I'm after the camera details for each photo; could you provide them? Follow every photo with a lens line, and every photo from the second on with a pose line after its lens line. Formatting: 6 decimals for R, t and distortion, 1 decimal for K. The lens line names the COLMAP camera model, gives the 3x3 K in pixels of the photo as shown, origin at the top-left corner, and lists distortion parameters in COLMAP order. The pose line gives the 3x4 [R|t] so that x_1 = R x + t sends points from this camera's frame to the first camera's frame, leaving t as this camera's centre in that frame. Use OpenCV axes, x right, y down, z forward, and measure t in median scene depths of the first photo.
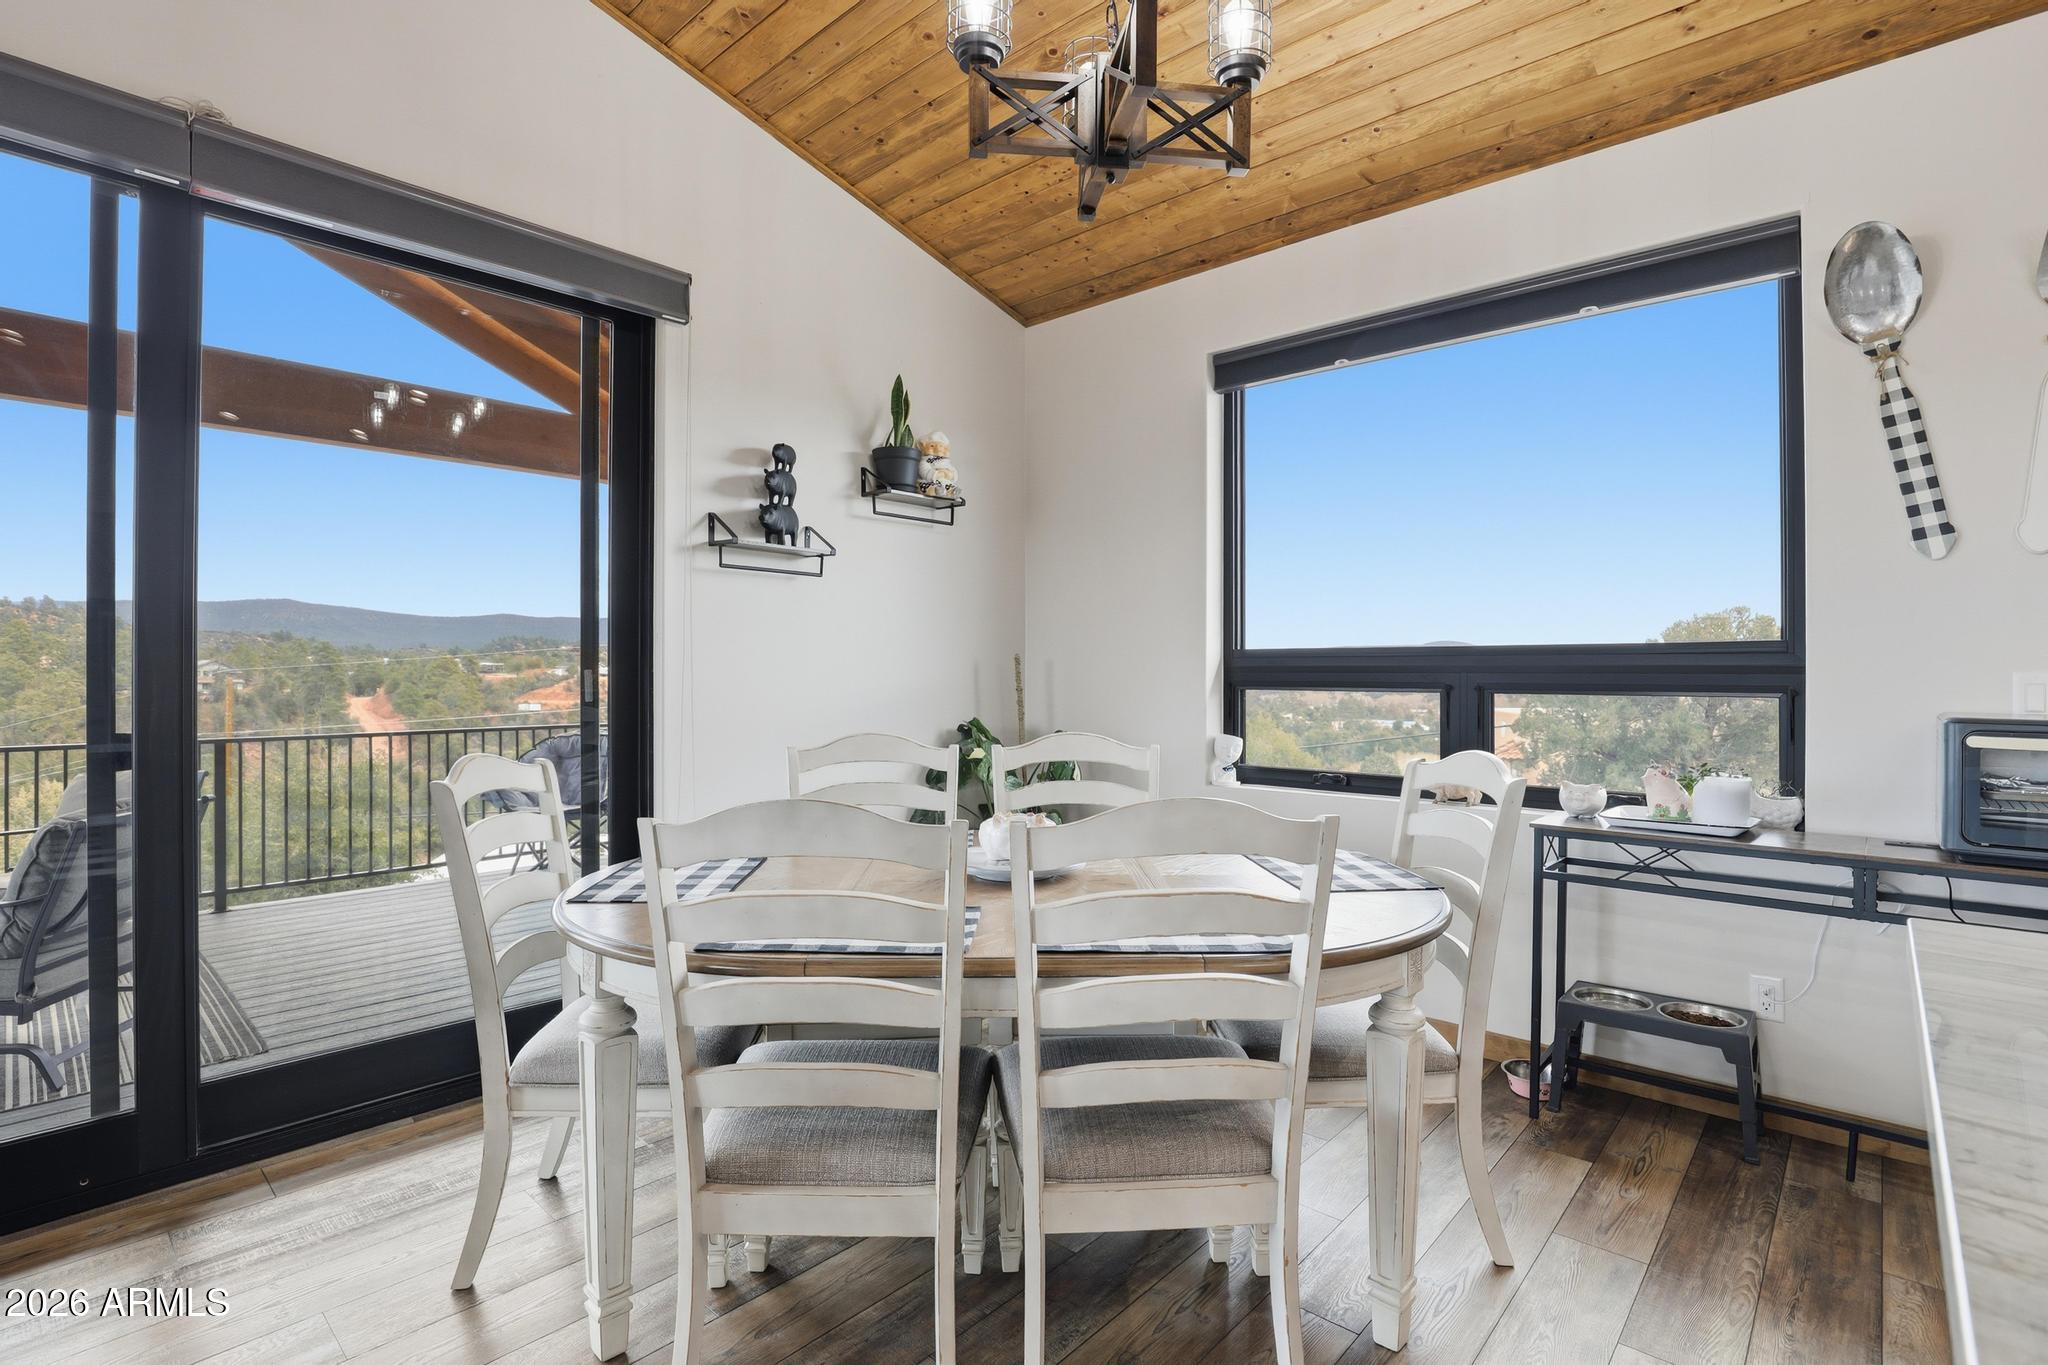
lens RADIAL K [[957.8, 0, 1017.7], [0, 957.8, 679.9], [0, 0, 1]] dist [-0.024571, 0.000977]
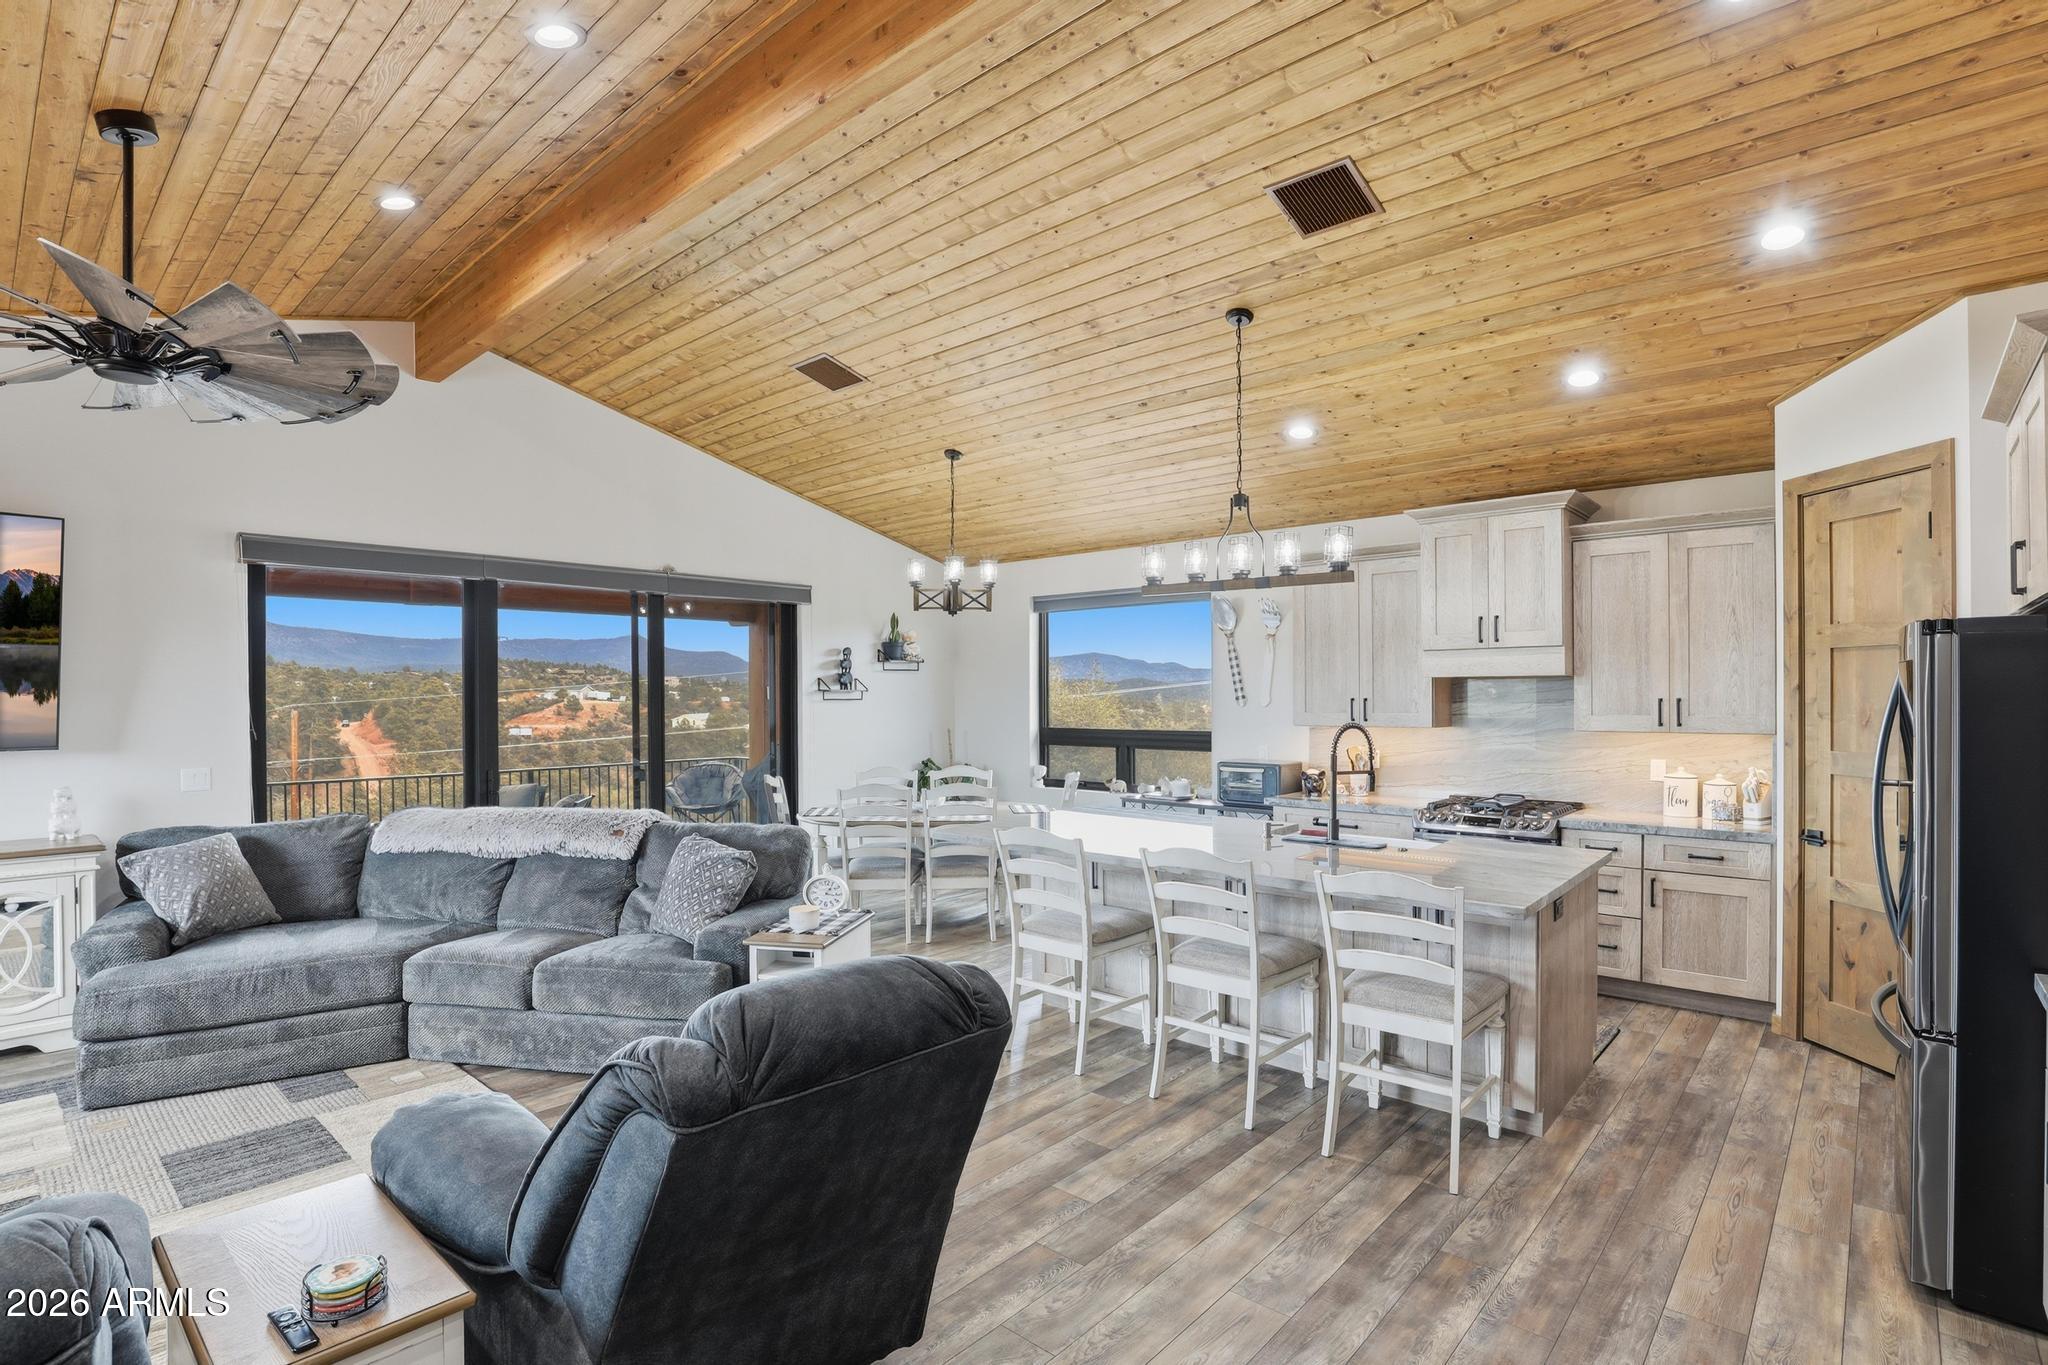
lens RADIAL K [[957.8, 0, 1036.0], [0, 957.8, 688.4], [0, 0, 1]] dist [-0.024571, 0.000977]
pose [[0.999583, -0.004746, 0.028481, 0.147763], [0.005105, 0.999908, -0.012553, -0.095625], [-0.028419, 0.012693, 0.999516, -1.282729]]
